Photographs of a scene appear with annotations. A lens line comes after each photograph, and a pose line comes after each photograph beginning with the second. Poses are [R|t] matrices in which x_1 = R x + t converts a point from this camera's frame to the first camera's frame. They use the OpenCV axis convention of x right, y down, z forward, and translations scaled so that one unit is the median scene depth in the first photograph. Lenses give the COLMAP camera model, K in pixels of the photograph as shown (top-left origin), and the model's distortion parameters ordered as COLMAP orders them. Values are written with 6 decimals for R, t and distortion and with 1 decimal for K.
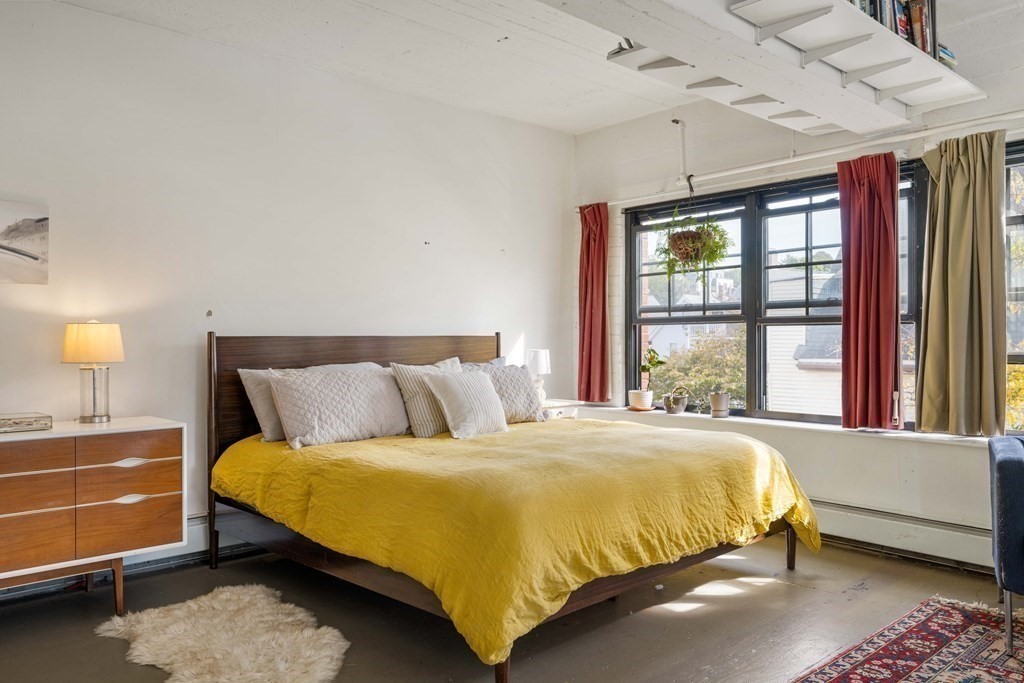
lens RADIAL K [[783.2, 0, 535.7], [0, 783.2, 342.5], [0, 0, 1]] dist [-0.010846, -0.019597]
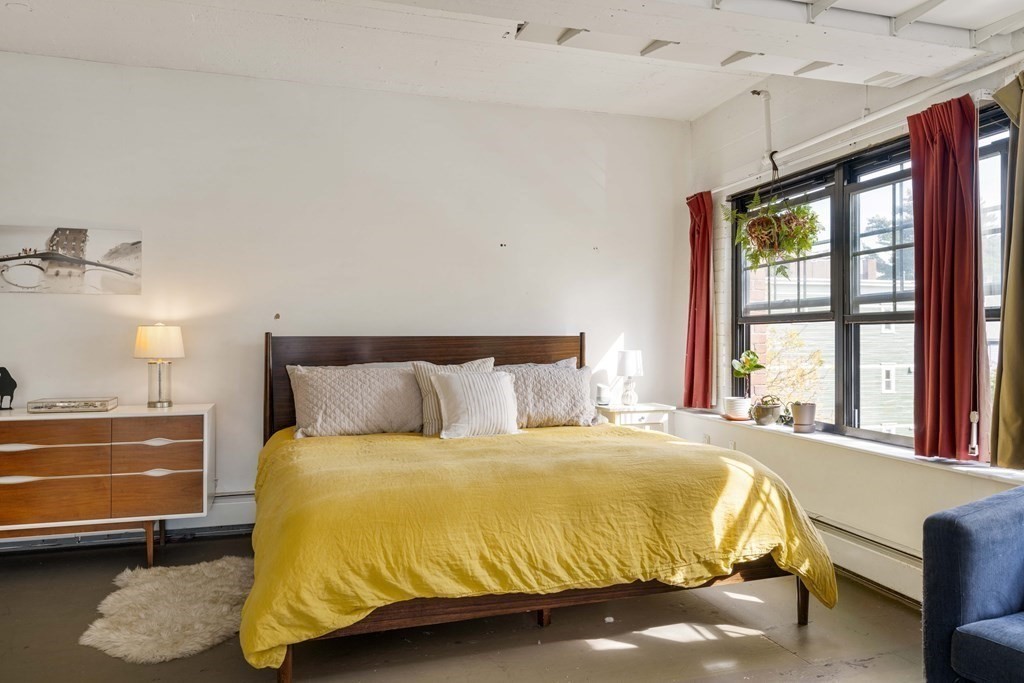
lens RADIAL K [[746.7, 0, 513.4], [0, 746.7, 335.5], [0, 0, 1]] dist [-0.009133, -0.002113]
pose [[0.901470, 0.001428, -0.432839, 0.393328], [-0.004494, 0.999972, -0.006061, -0.004379], [0.432818, 0.007409, 0.901451, 0.170864]]
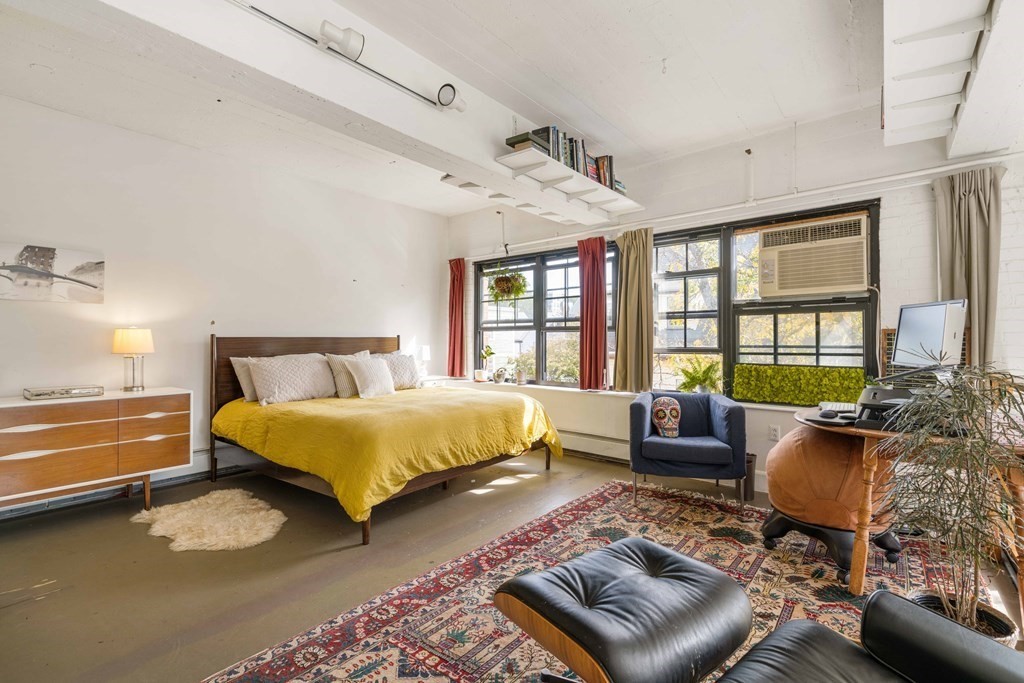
lens RADIAL K [[490.2, 0, 505.6], [0, 490.2, 338.2], [0, 0, 1]] dist [-0.028821, 0.000479]
pose [[0.992471, 0.002639, 0.122452, 0.089183], [-0.001856, 0.999977, -0.006511, -0.000280], [-0.122466, 0.006235, 0.992453, -0.093453]]
